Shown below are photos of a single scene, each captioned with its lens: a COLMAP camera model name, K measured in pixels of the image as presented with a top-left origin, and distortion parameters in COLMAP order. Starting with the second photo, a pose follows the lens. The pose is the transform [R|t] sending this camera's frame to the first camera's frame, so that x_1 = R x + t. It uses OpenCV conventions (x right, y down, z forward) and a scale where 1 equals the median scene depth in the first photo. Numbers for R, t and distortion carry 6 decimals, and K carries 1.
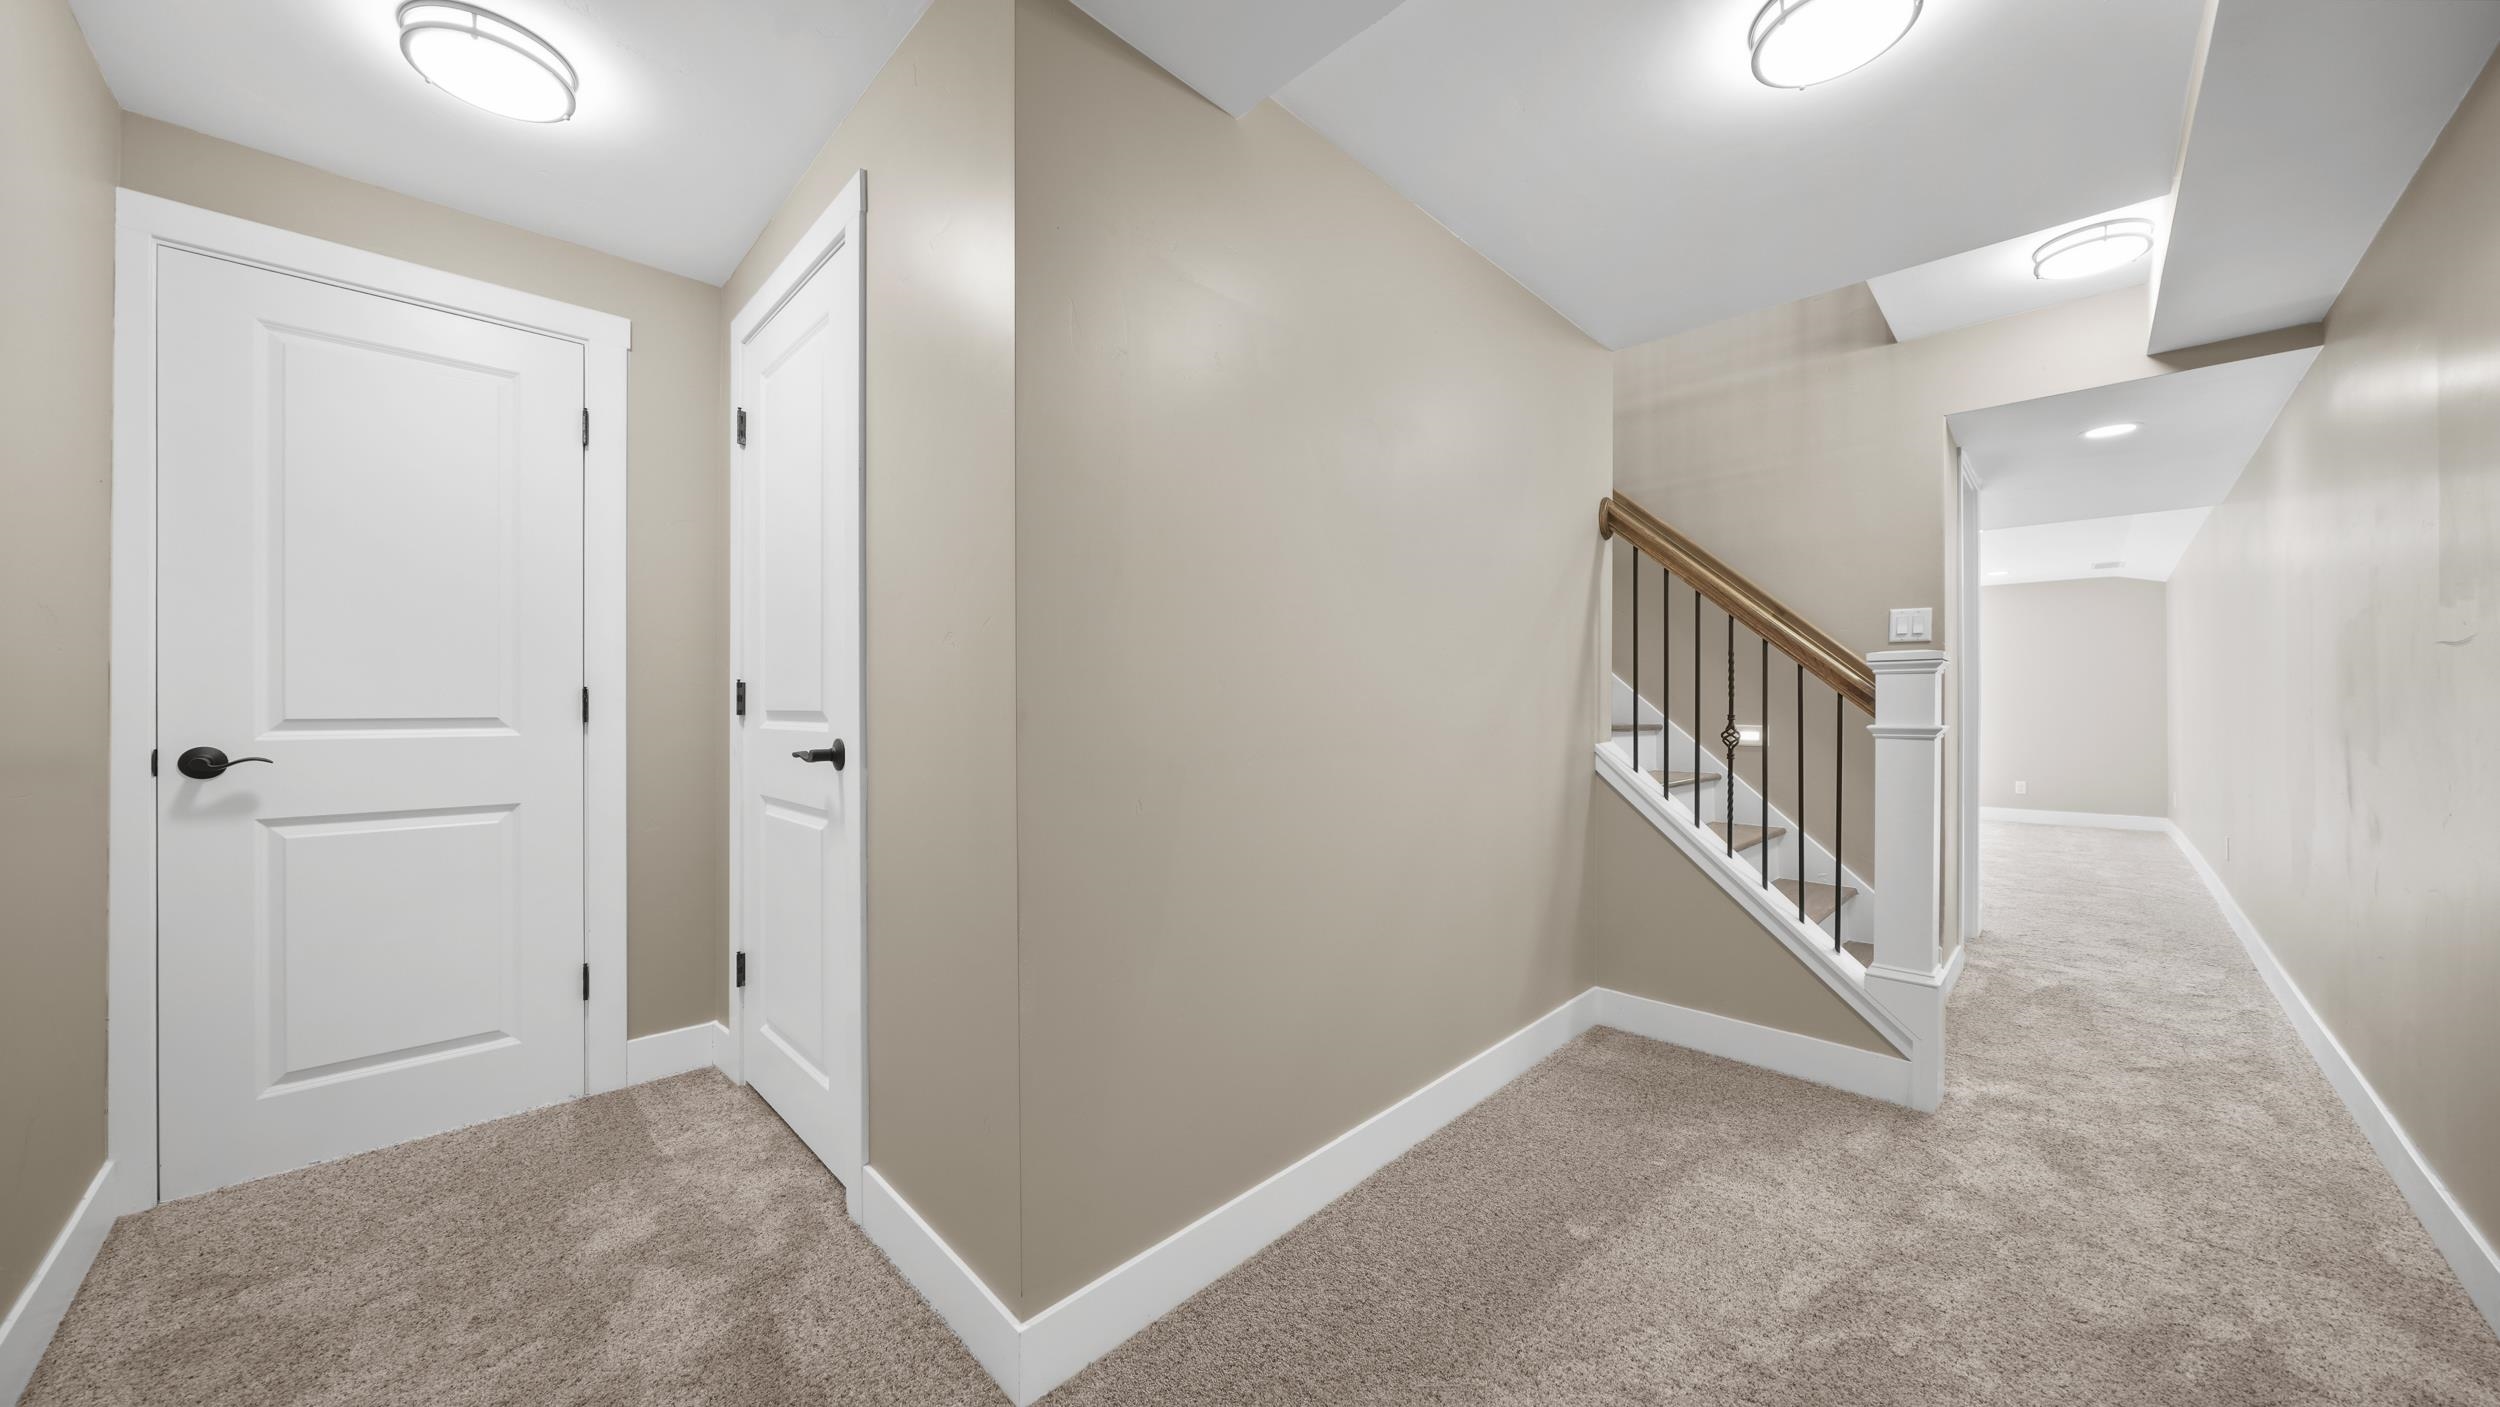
lens RADIAL K [[836.7, 0, 1243.4], [0, 836.7, 693.4], [0, 0, 1]] dist [-0.000024, 0.000044]
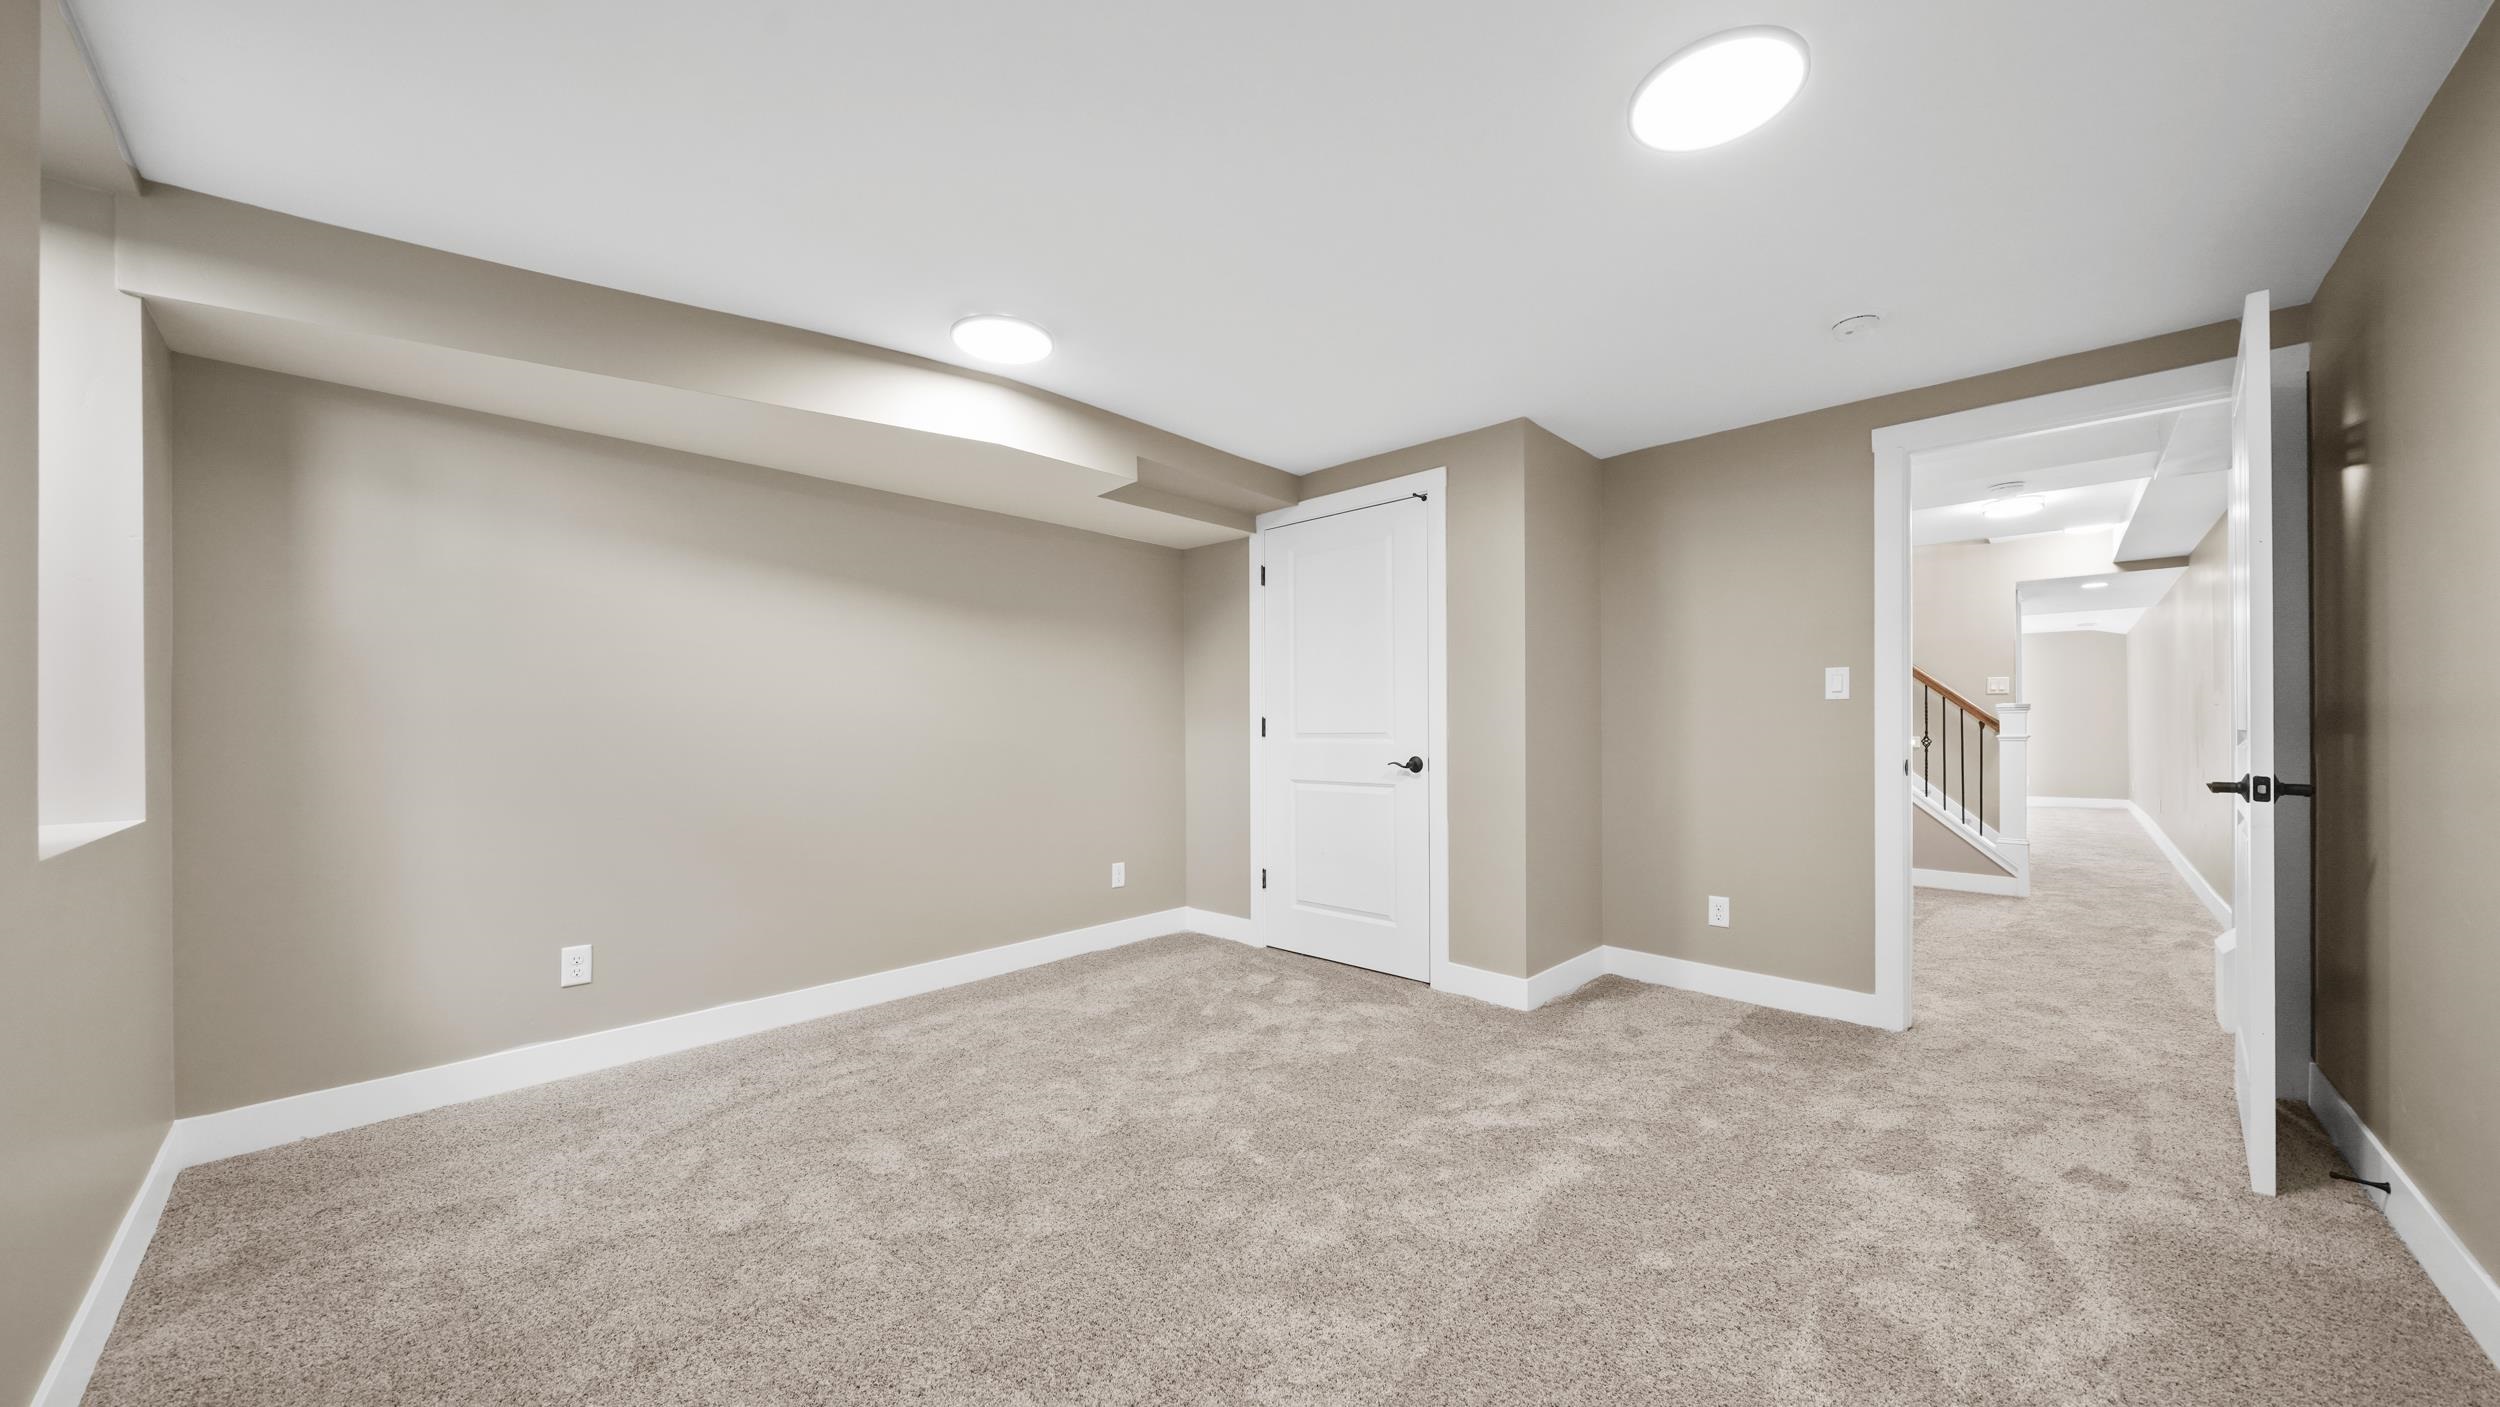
lens RADIAL K [[840.6, 0, 1259.1], [0, 840.6, 711.3], [0, 0, 1]] dist [-0.001393, -0.000048]
pose [[0.999570, -0.006989, 0.028466, -1.039919], [0.006952, 0.999975, 0.001424, -0.035431], [-0.028475, -0.001225, 0.999594, -0.966858]]
